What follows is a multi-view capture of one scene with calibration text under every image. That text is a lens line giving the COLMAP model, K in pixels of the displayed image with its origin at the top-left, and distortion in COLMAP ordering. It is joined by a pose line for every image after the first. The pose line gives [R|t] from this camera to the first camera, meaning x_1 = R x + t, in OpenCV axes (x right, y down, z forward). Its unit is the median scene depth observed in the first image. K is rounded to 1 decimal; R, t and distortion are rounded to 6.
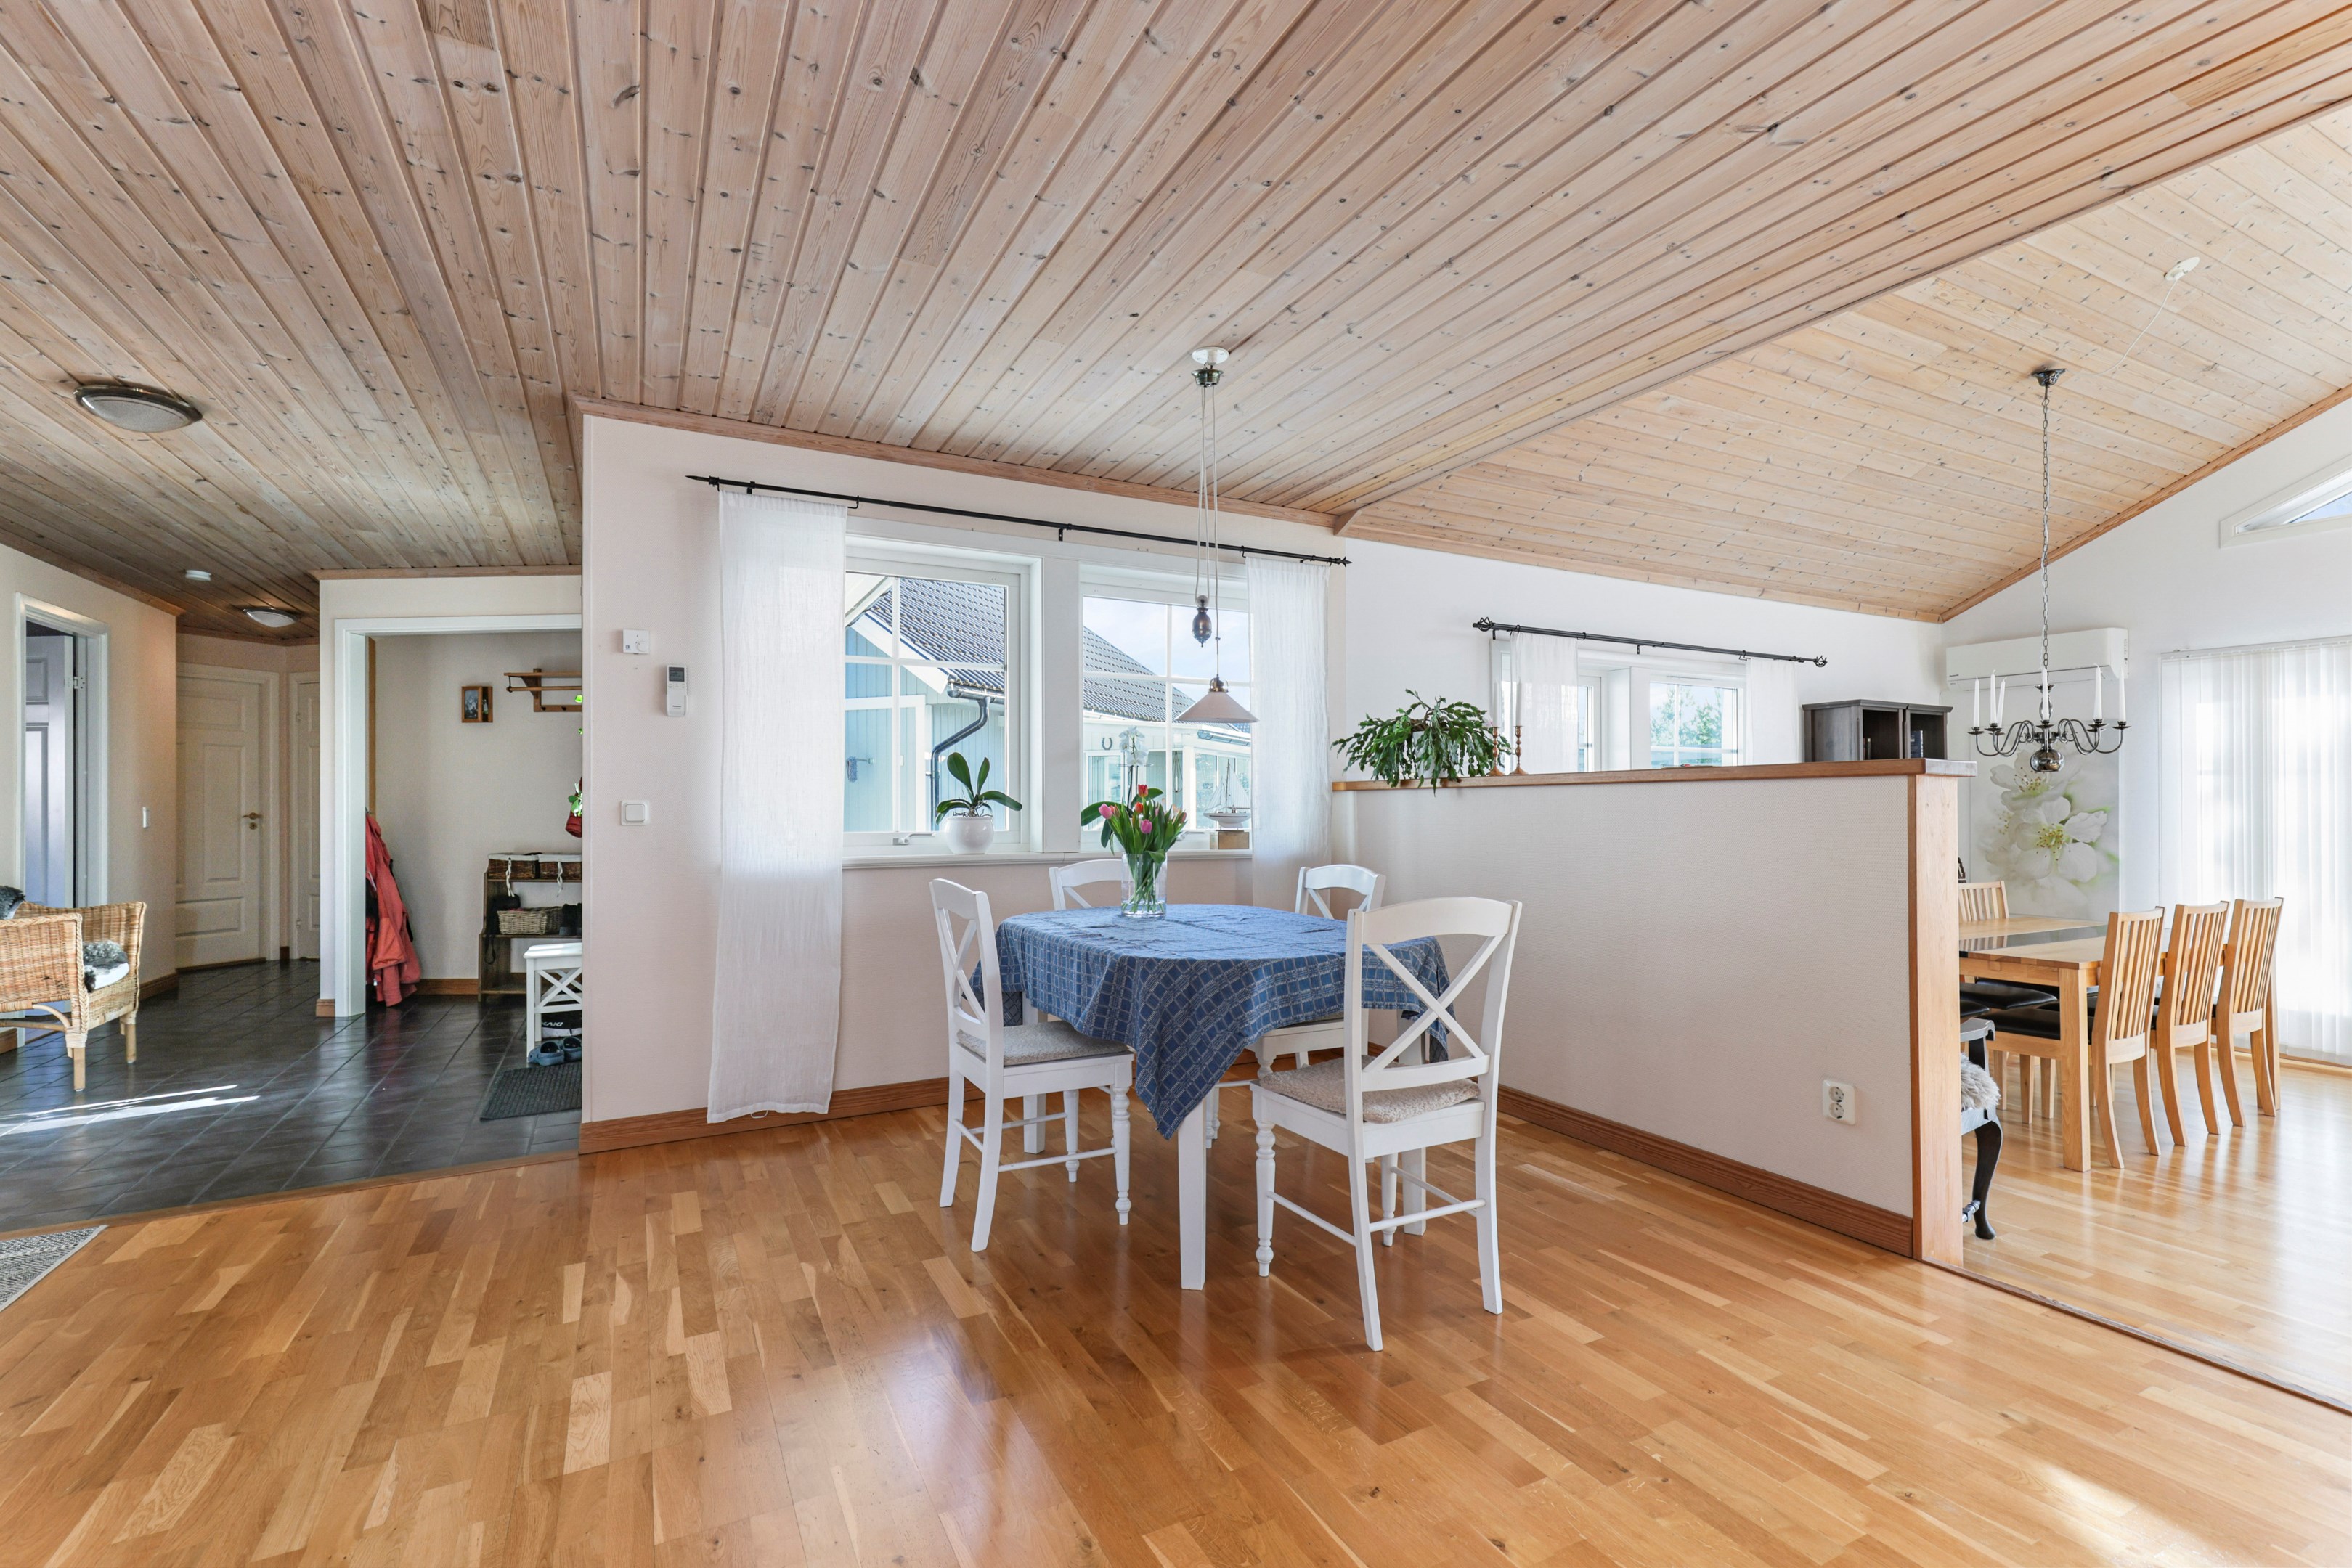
lens RADIAL K [[1056.1, 0, 1192.0], [0, 1056.1, 794.9], [0, 0, 1]] dist [-0.000519, -0.000724]
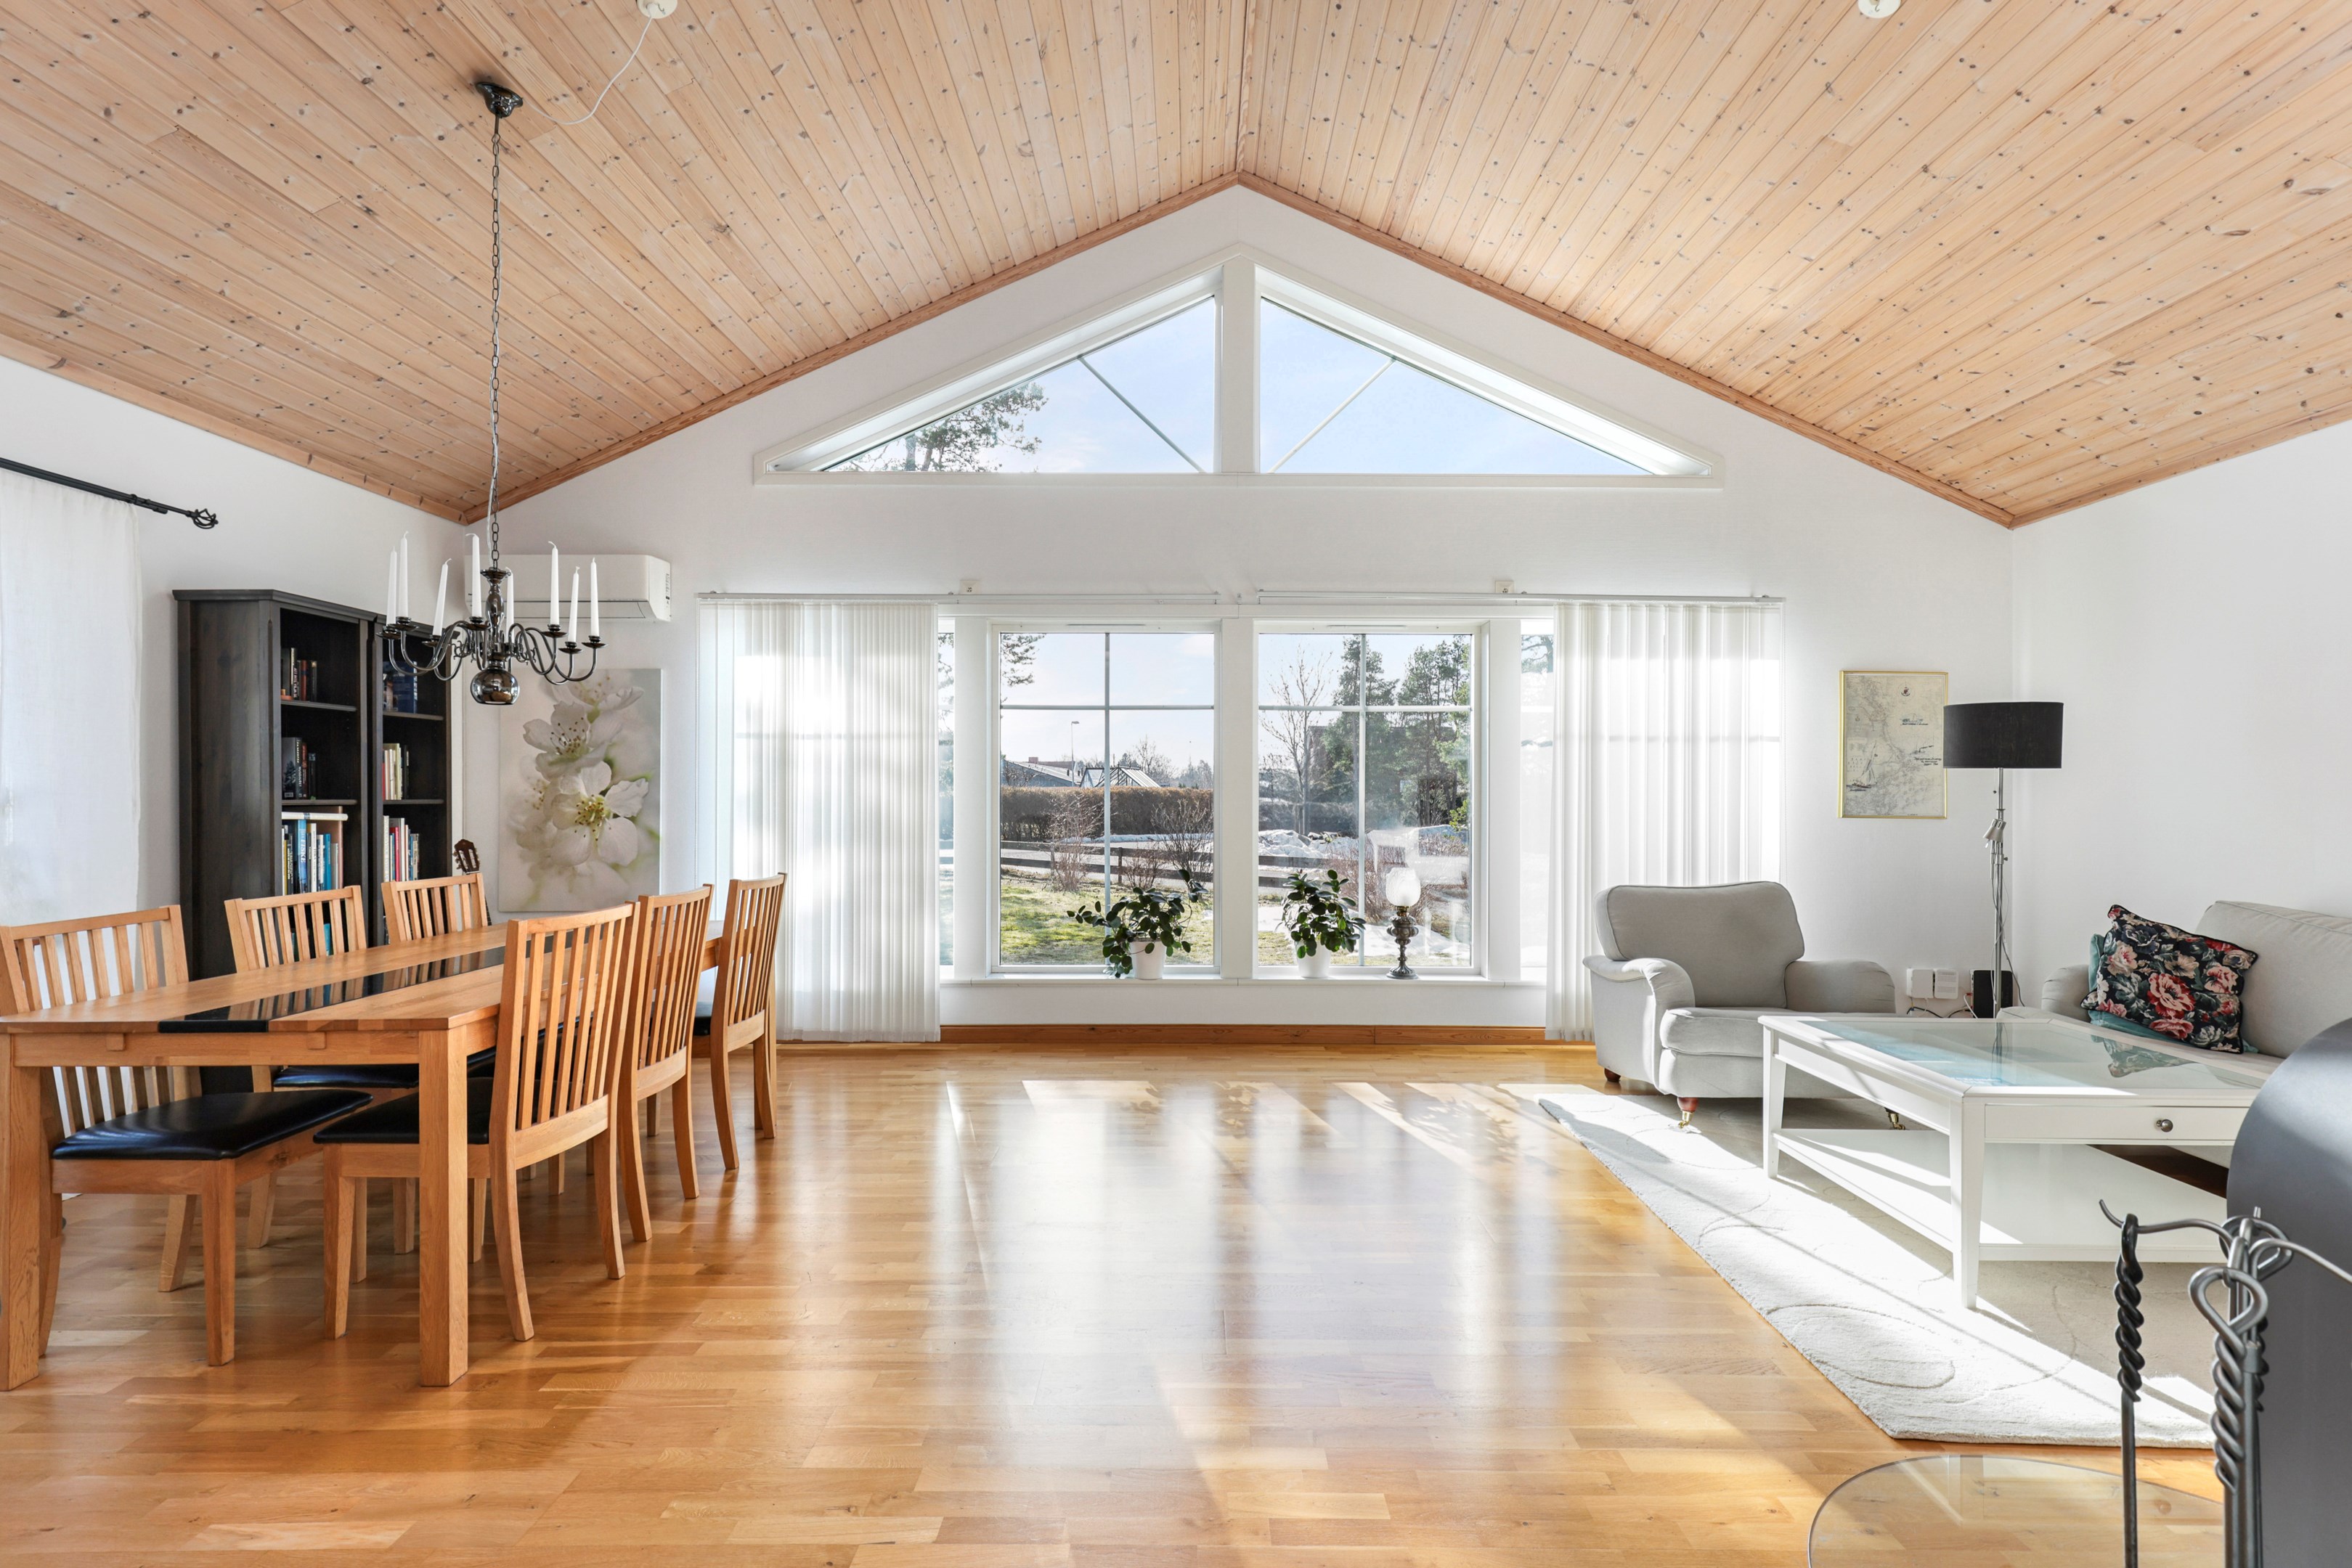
lens RADIAL K [[1111.1, 0, 1193.3], [0, 1111.1, 800.0], [0, 0, 1]] dist [0.005314, 0.000084]
pose [[0.464174, -0.005600, 0.885727, 0.298433], [-0.010011, 0.999883, 0.011568, 0.017963], [-0.885688, -0.014237, 0.464063, 0.219266]]
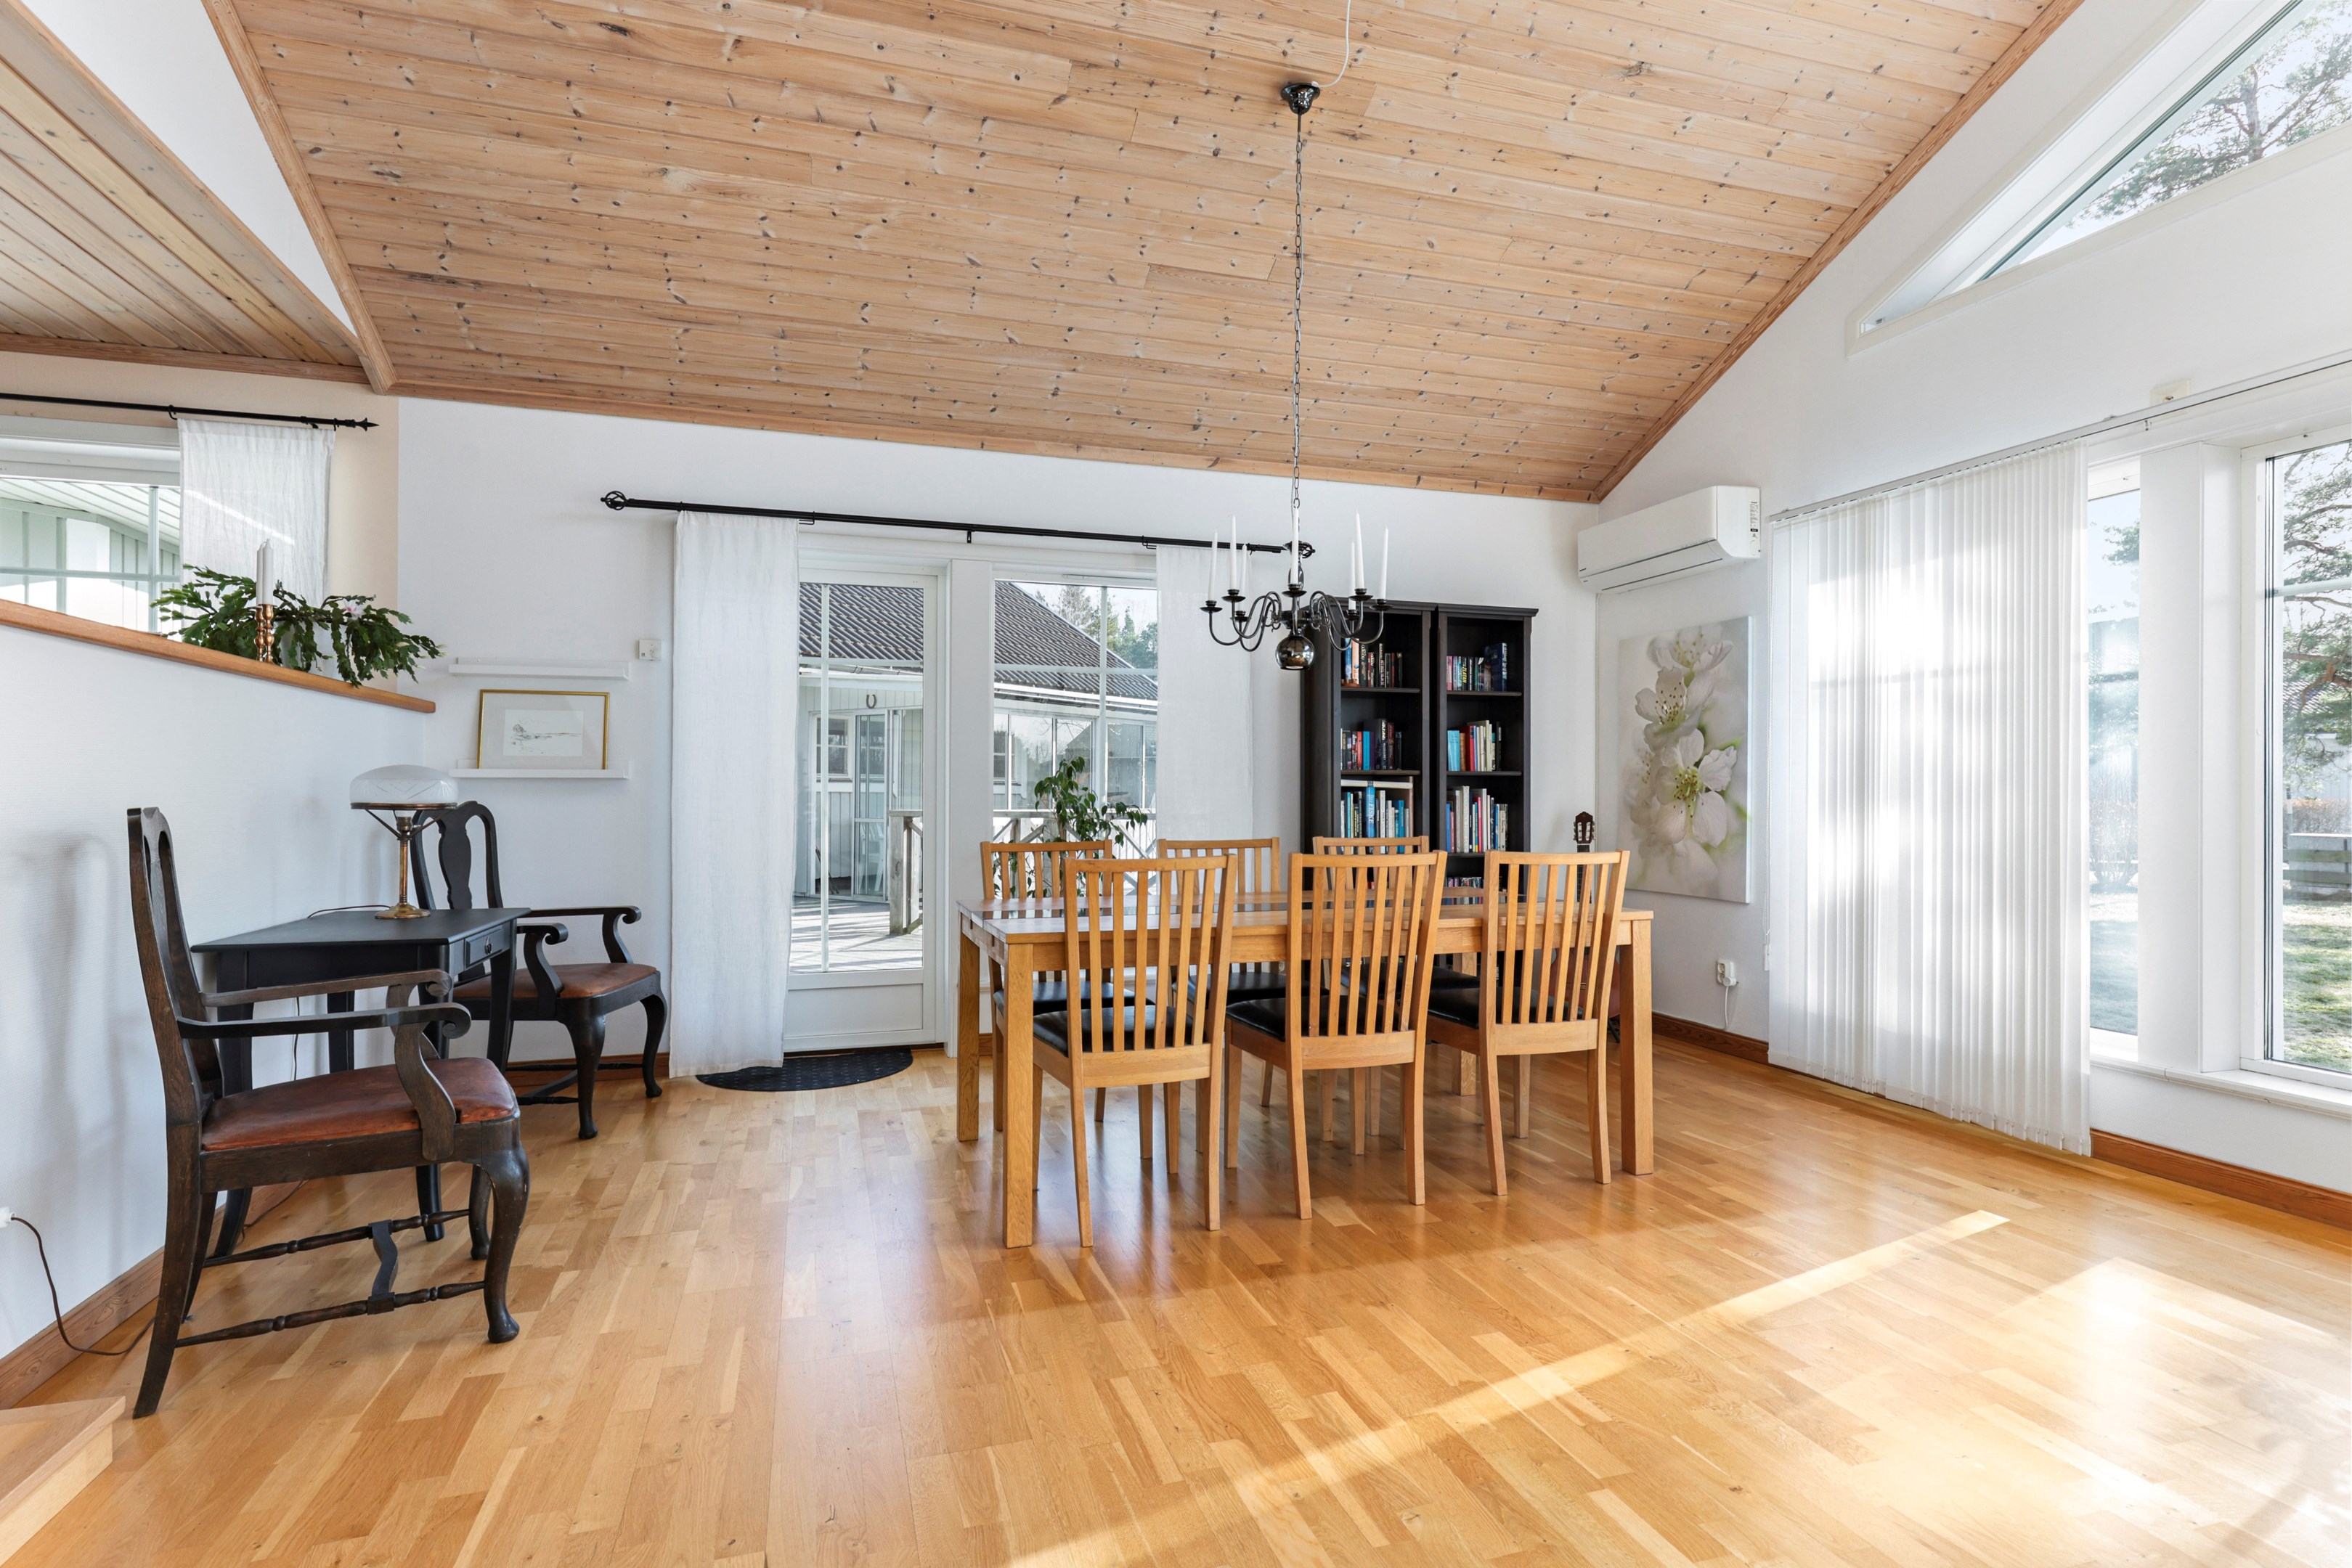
lens RADIAL K [[1130.6, 0, 1175.7], [0, 1130.6, 789.9], [0, 0, 1]] dist [0.002329, -0.000168]
pose [[0.984488, -0.003539, -0.175414, 0.646952], [0.004918, 0.999960, 0.007430, 0.038109], [0.175380, -0.008177, 0.984467, 0.188043]]
